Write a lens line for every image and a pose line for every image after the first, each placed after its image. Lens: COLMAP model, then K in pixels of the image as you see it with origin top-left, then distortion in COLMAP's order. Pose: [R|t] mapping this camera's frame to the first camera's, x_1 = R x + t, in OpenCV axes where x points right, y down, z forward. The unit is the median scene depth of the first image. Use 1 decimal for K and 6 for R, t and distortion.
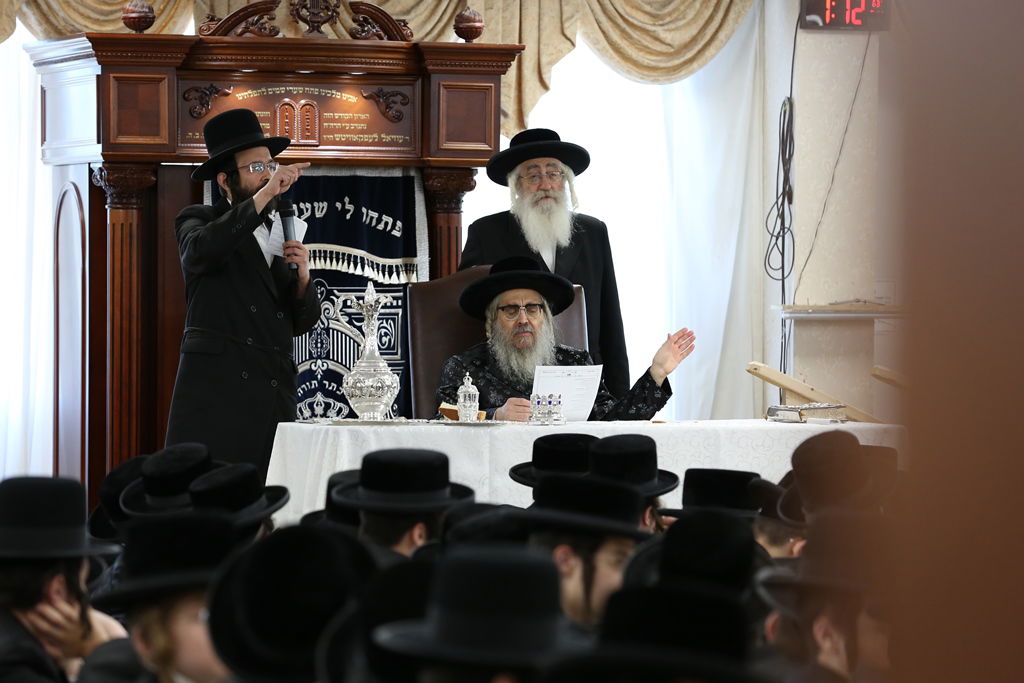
lens RADIAL K [[4929.7, 0, 507.2], [0, 4929.7, 335.3], [0, 0, 1]] dist [1.468359, 0.000000]
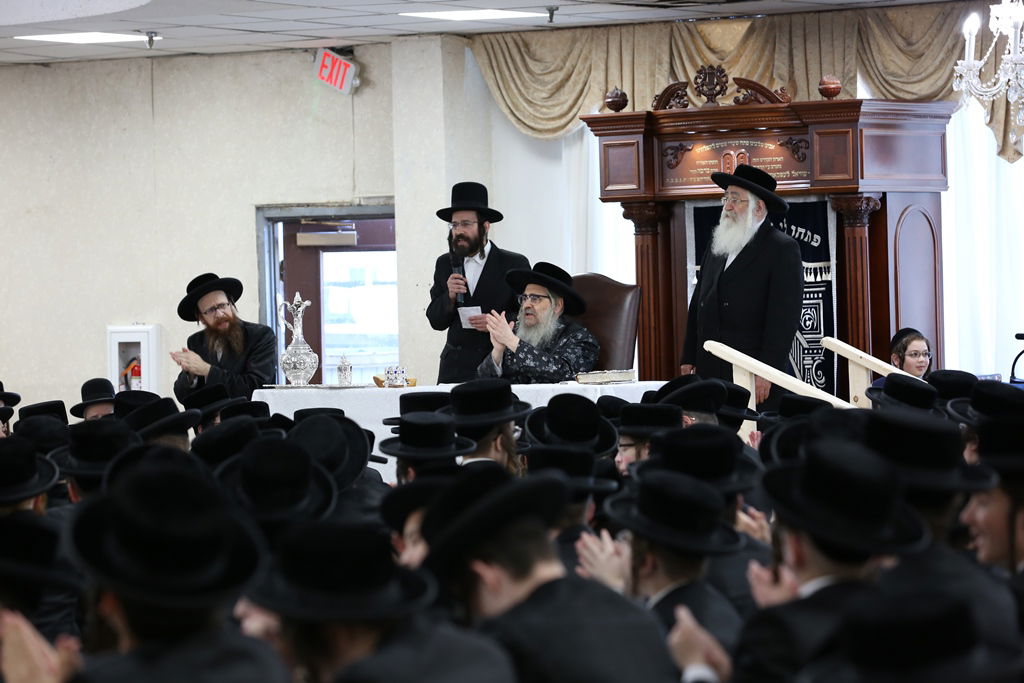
lens RADIAL K [[4276.2, 0, 514.3], [0, 4276.2, 342.9], [0, 0, 1]] dist [0.919123, 0.000000]
pose [[0.645174, -0.016066, -0.763866, 0.821342], [0.021967, 0.999756, -0.002474, 0.007440], [0.763719, -0.015184, 0.645370, 0.182978]]
